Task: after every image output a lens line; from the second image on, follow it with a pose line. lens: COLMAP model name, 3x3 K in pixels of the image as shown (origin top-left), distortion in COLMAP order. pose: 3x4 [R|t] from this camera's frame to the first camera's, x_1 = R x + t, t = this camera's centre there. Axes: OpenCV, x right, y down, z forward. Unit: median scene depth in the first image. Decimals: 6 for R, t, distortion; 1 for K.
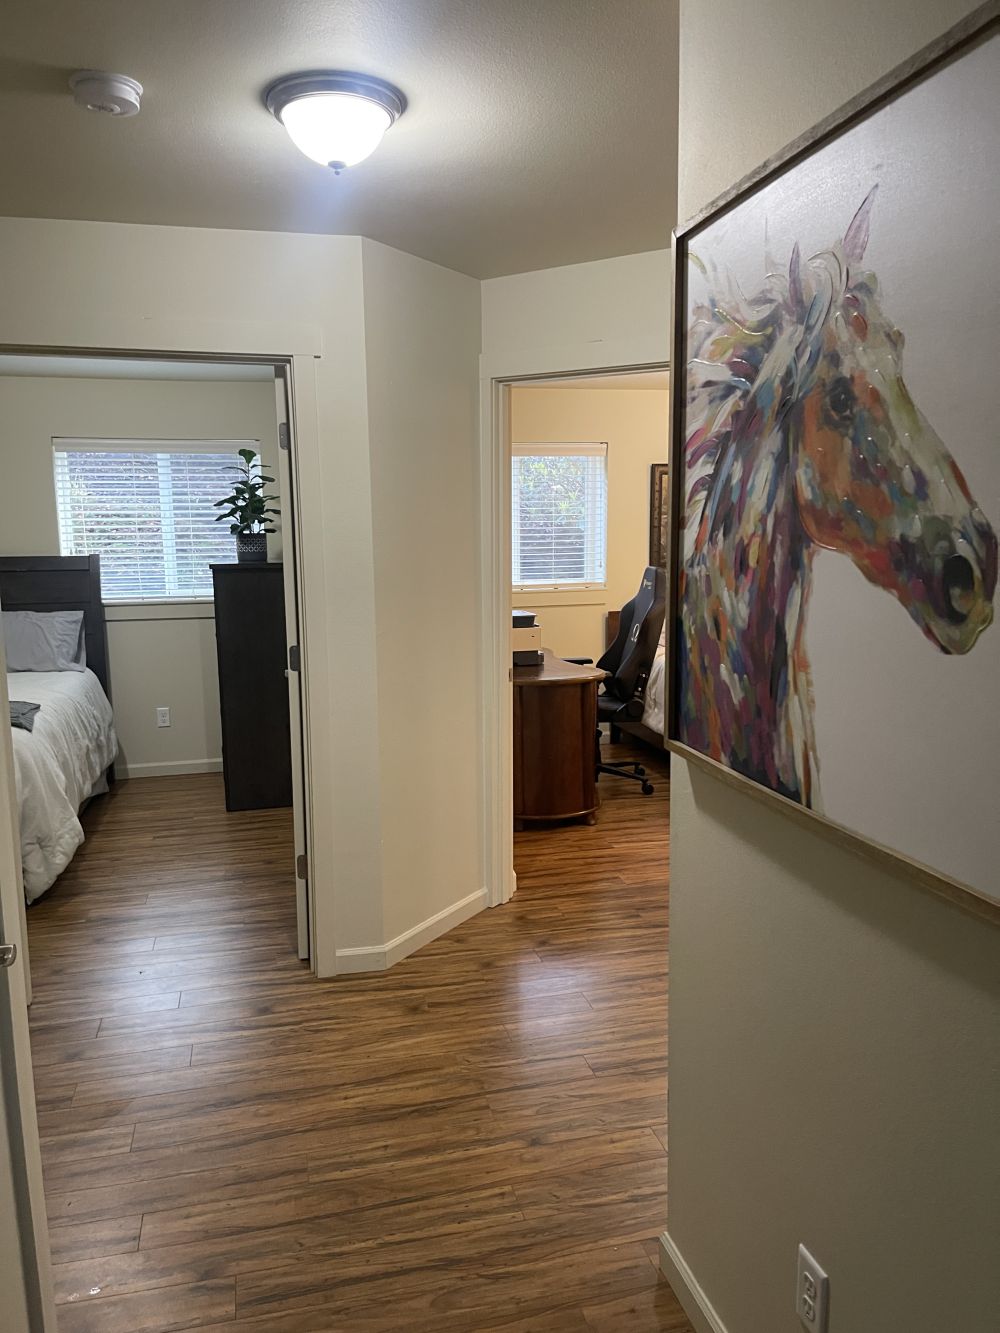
lens RADIAL K [[1005.6, 0, 498.8], [0, 1005.6, 691.1], [0, 0, 1]] dist [0.054835, -0.064796]
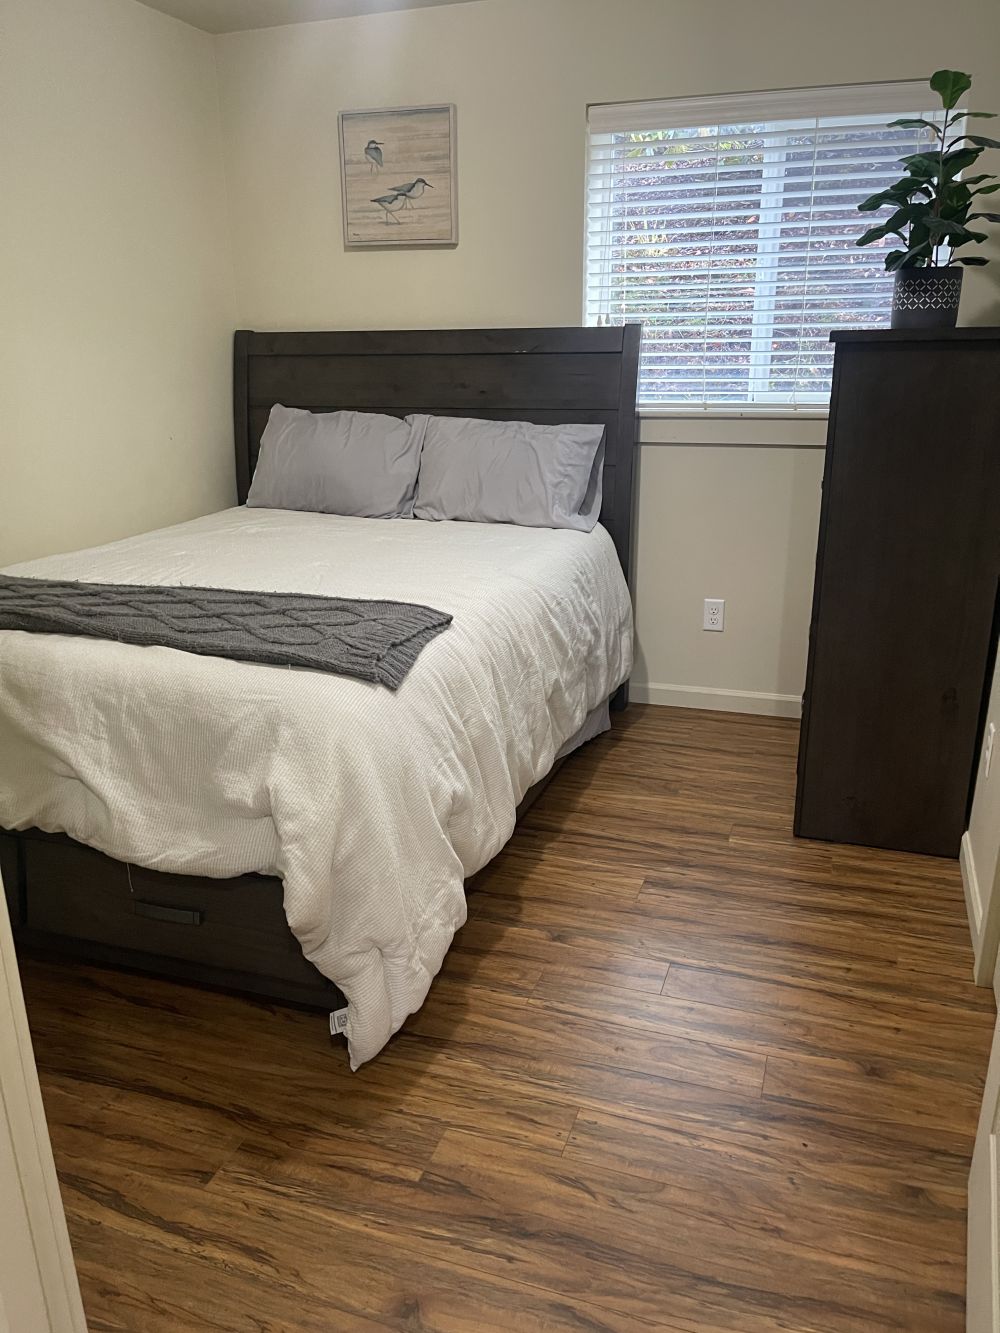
lens RADIAL K [[1005.6, 0, 509.8], [0, 1005.6, 674.7], [0, 0, 1]] dist [0.054835, -0.064796]
pose [[0.841903, 0.170036, -0.512139, -0.135154], [-0.084307, 0.978851, 0.186396, -0.042998], [0.533002, -0.113751, 0.838433, 0.477780]]
